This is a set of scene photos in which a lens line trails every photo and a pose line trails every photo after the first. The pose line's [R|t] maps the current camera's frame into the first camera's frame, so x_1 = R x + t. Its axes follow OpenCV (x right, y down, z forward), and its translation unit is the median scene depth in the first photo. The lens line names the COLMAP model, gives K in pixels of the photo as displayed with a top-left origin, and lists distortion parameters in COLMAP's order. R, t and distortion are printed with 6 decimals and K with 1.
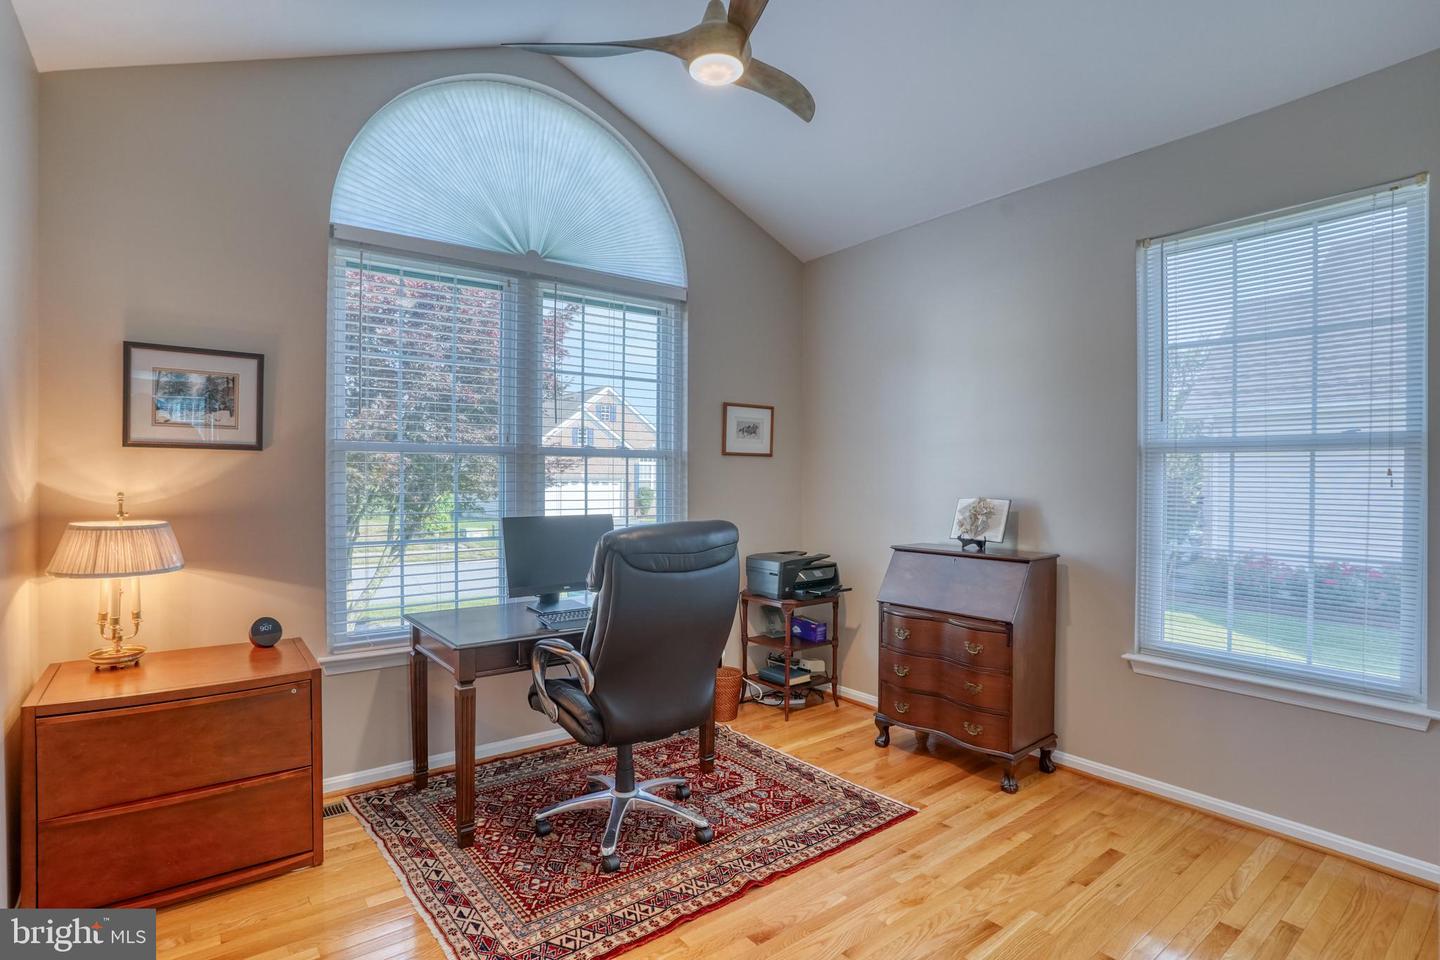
lens RADIAL K [[712.8, 0, 714.2], [0, 712.8, 479.1], [0, 0, 1]] dist [-0.065498, 0.016402]
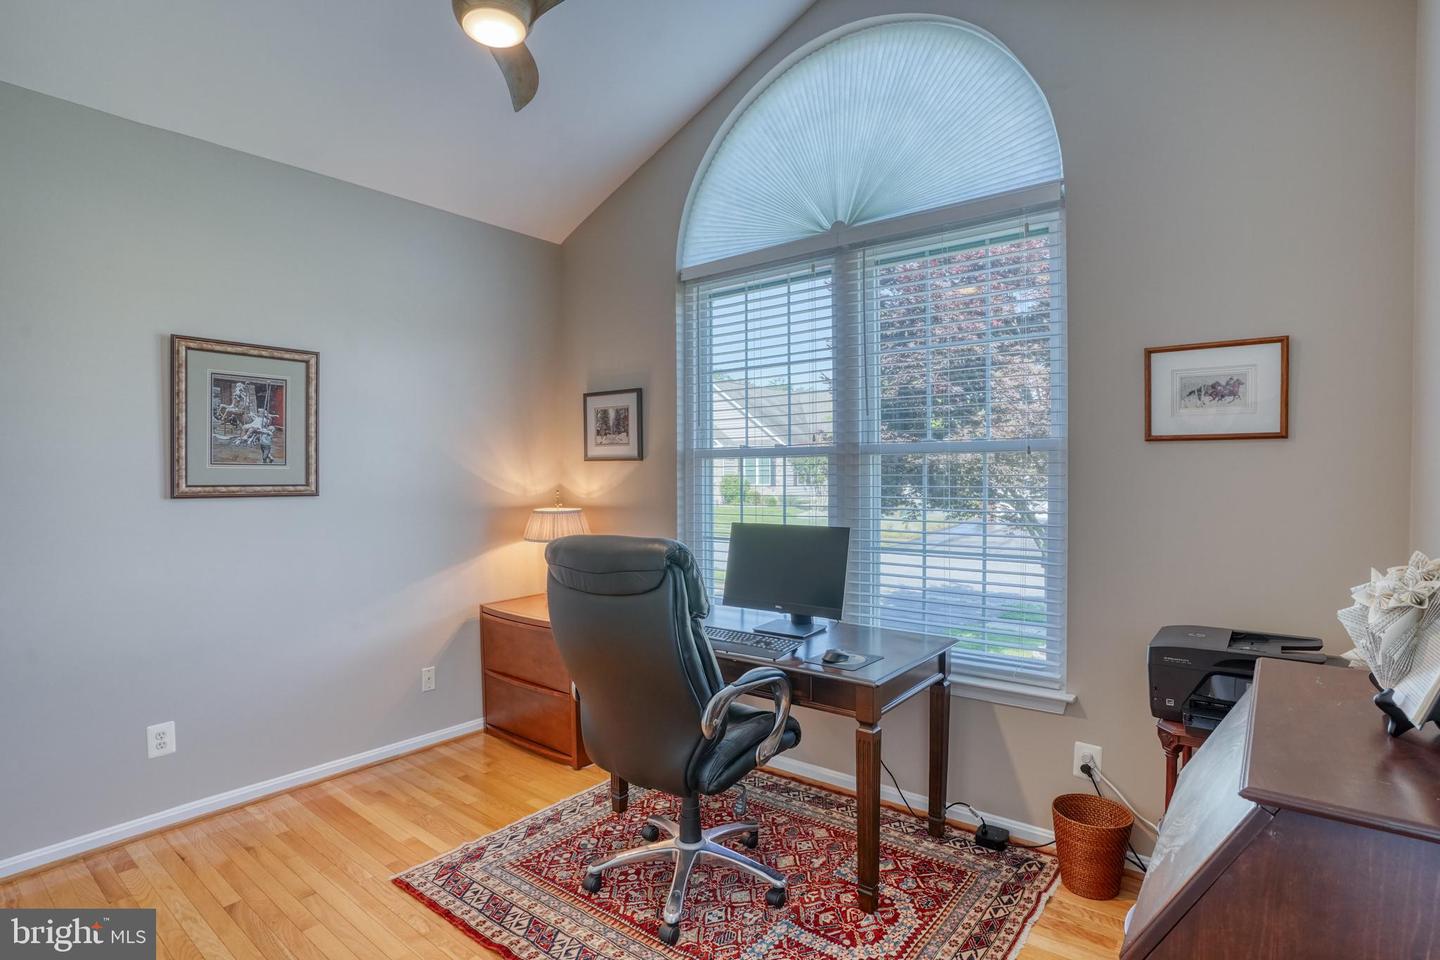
lens RADIAL K [[712.8, 0, 713.8], [0, 712.8, 489.7], [0, 0, 1]] dist [-0.065498, 0.016402]
pose [[0.242333, 0.011185, -0.970129, 0.688293], [-0.003872, 0.999937, 0.010562, 0.000271], [0.970185, 0.001197, 0.242361, 0.784435]]
